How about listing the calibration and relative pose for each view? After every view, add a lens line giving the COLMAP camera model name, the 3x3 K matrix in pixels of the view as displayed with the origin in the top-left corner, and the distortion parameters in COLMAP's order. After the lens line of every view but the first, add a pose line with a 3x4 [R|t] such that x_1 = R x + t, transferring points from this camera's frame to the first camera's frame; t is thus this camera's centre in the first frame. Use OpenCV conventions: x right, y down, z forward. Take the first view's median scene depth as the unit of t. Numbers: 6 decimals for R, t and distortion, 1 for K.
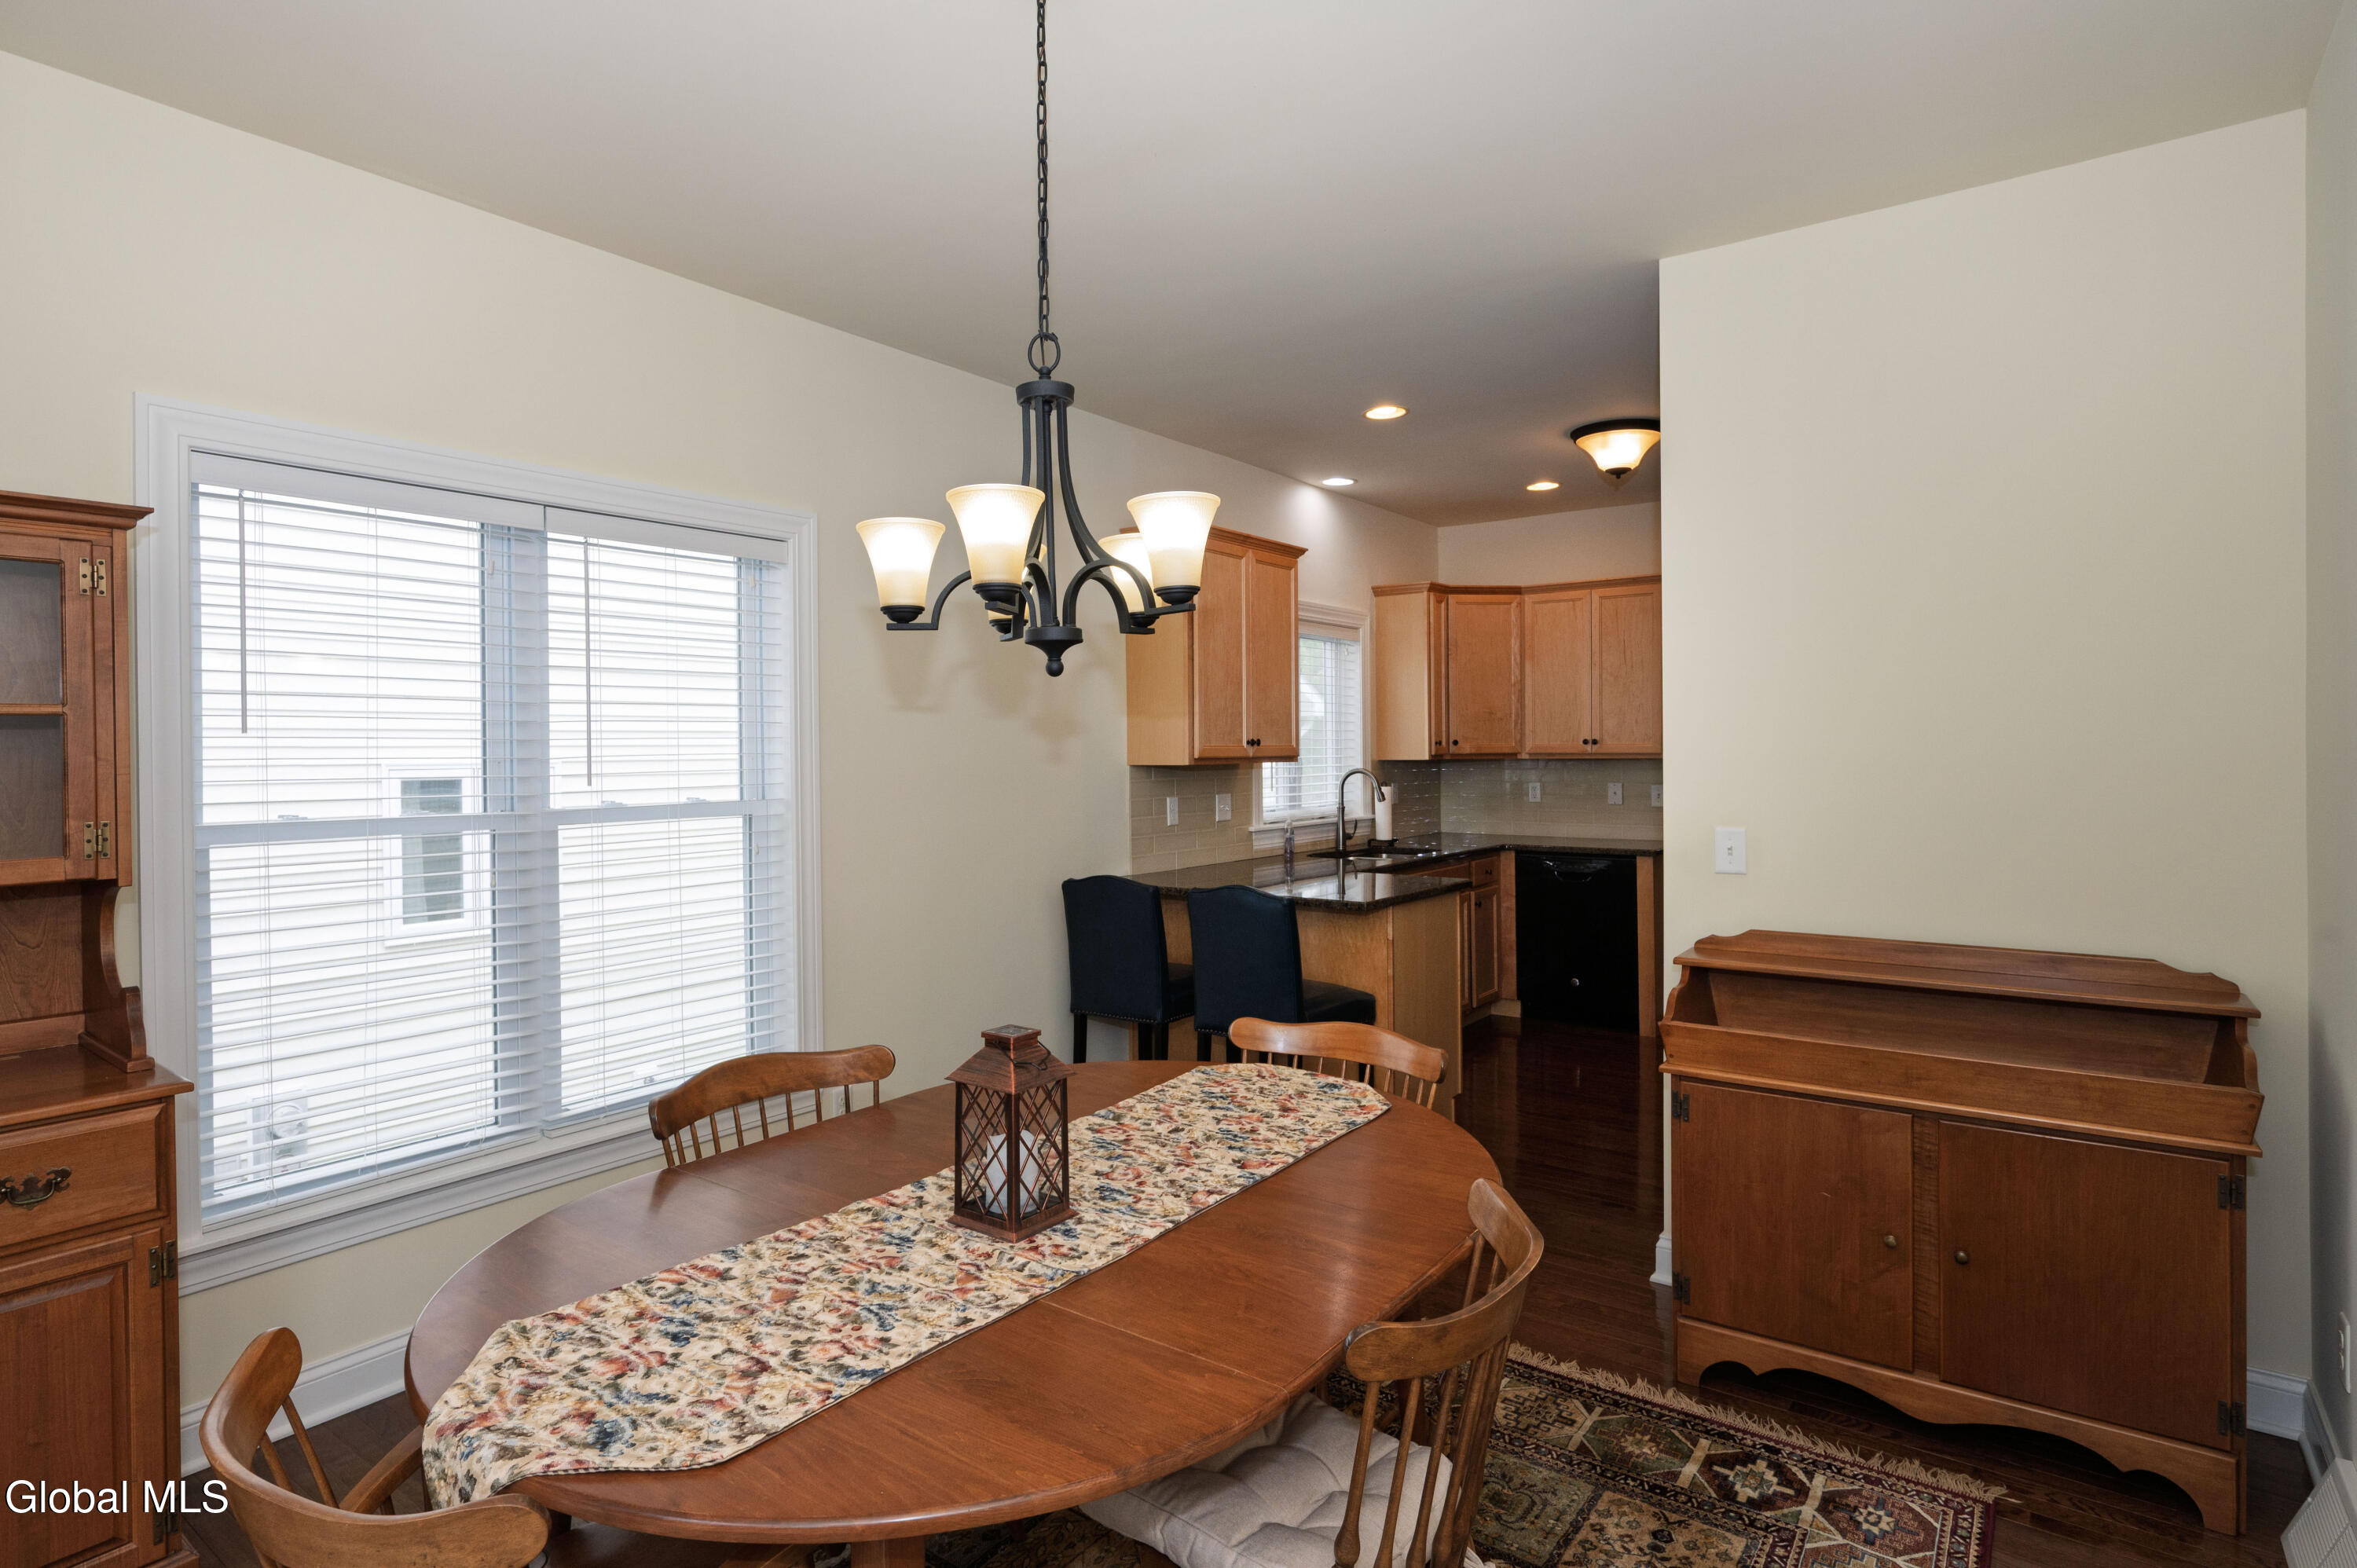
lens RADIAL K [[1314.3, 0, 1118.2], [0, 1314.3, 744.9], [0, 0, 1]] dist [-0.012982, -0.000336]
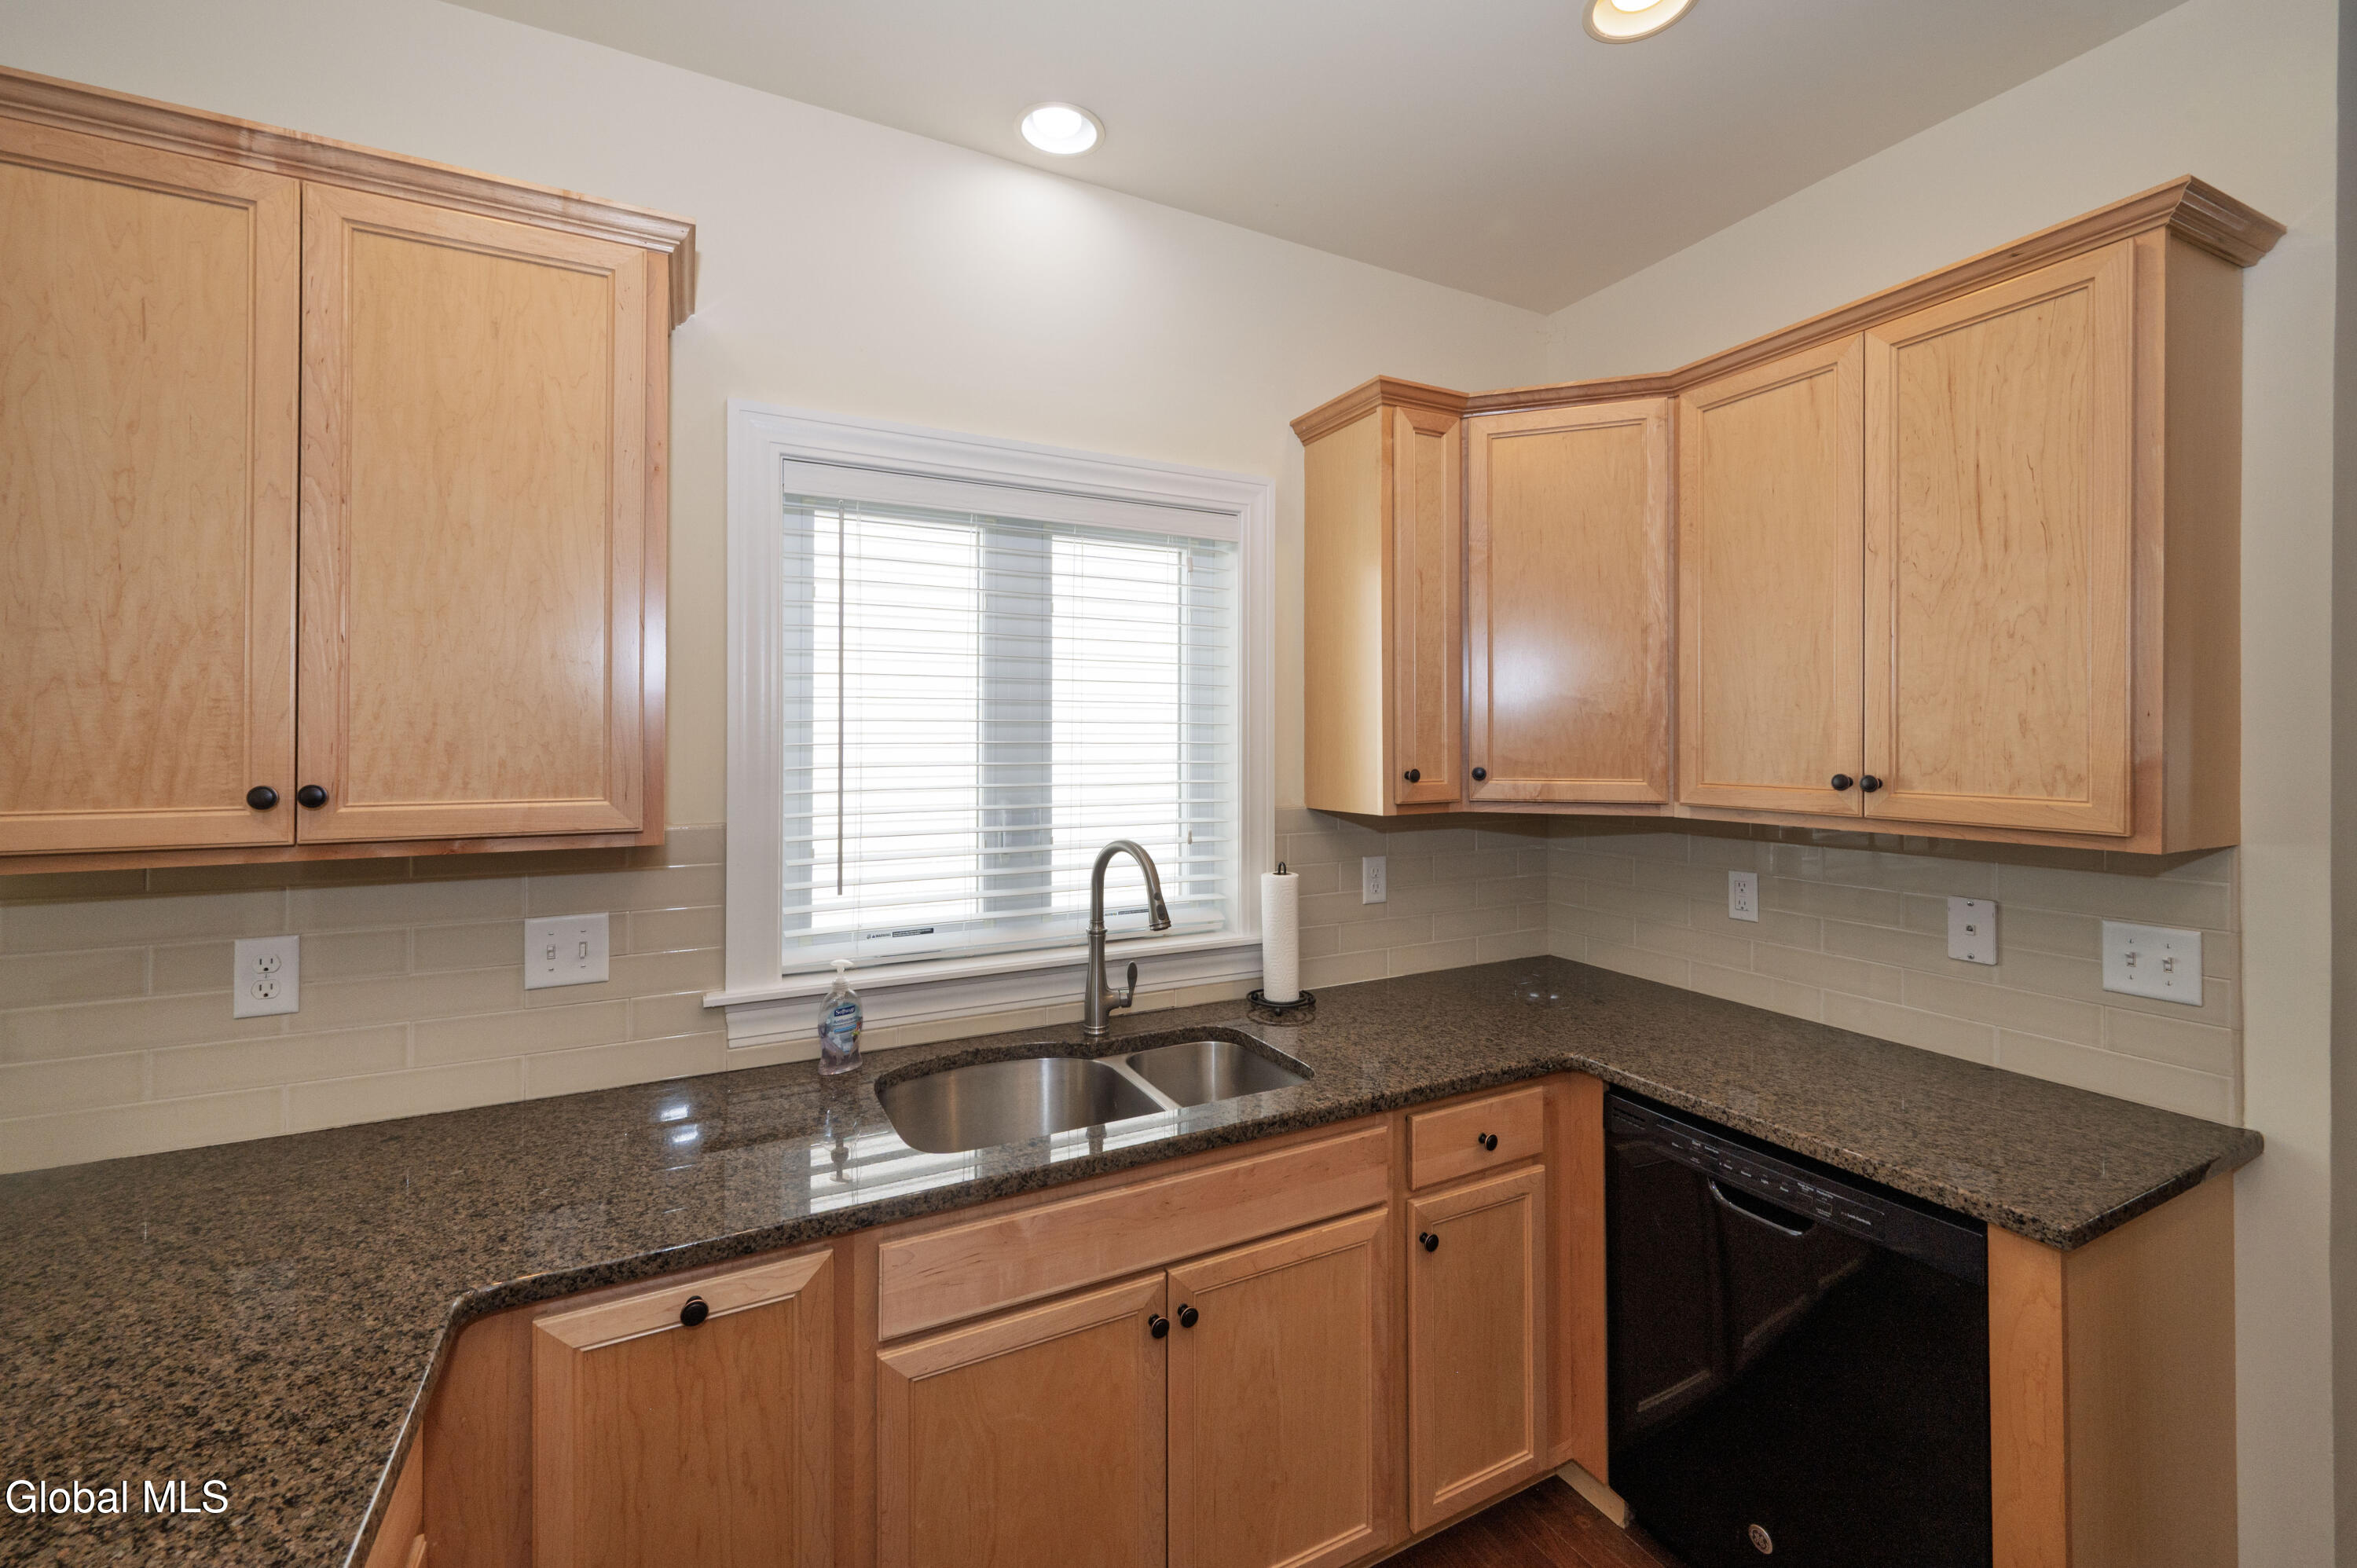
lens RADIAL K [[959.7, 0, 1188.1], [0, 959.7, 737.7], [0, 0, 1]] dist [-0.000870, -0.000226]
pose [[0.905436, 0.006045, -0.424441, 0.308202], [-0.007800, 0.999967, -0.002396, -0.012079], [0.424412, 0.005480, 0.905453, 0.704307]]
